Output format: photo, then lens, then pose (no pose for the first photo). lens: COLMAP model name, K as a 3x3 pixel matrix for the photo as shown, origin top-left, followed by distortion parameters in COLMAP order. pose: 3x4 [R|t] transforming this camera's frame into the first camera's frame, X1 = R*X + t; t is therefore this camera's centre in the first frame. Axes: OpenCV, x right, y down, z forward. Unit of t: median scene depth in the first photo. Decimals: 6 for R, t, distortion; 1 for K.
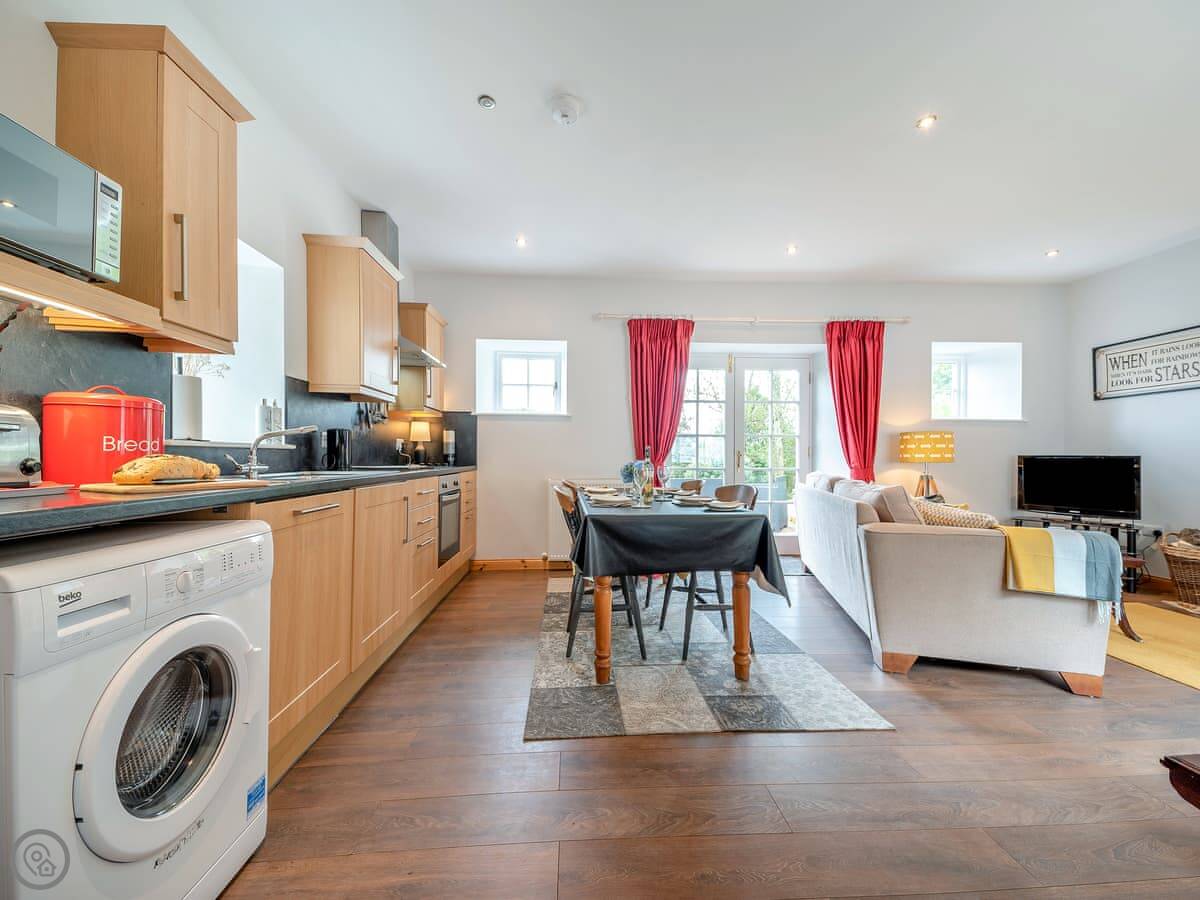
lens RADIAL K [[442.4, 0, 594.7], [0, 442.4, 453.0], [0, 0, 1]] dist [0.024829, -0.006406]
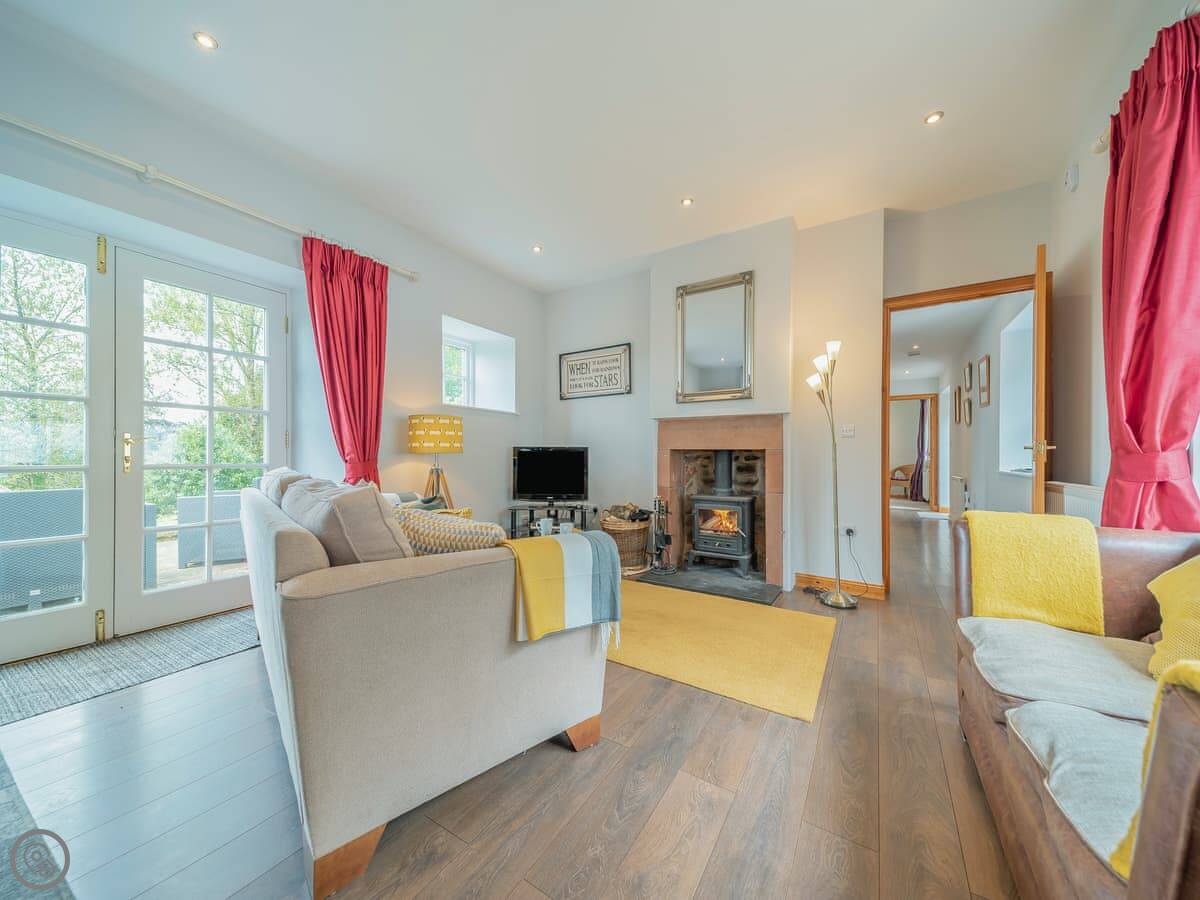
lens RADIAL K [[442.4, 0, 589.7], [0, 442.4, 456.5], [0, 0, 1]] dist [0.024829, -0.006406]
pose [[0.587083, -0.004800, 0.809513, 0.248141], [-0.007415, 0.999909, 0.011306, 0.016532], [-0.809493, -0.012640, 0.586994, 0.291511]]
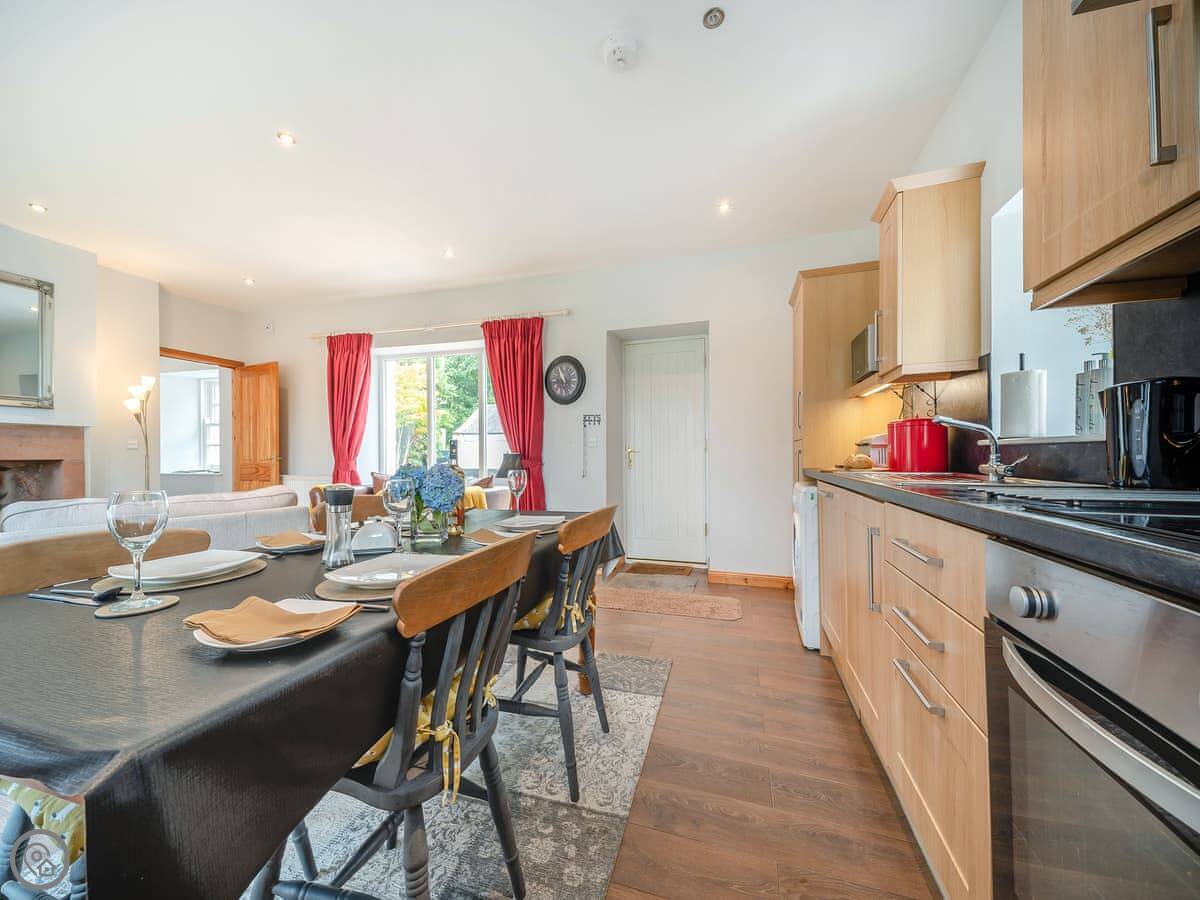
lens RADIAL K [[442.4, 0, 601.7], [0, 442.4, 449.1], [0, 0, 1]] dist [0.024829, -0.006406]
pose [[-0.938434, 0.004494, 0.345430, -0.179584], [-0.002543, 0.999798, -0.019914, 0.004477], [-0.345450, -0.019566, -0.938233, 0.997048]]
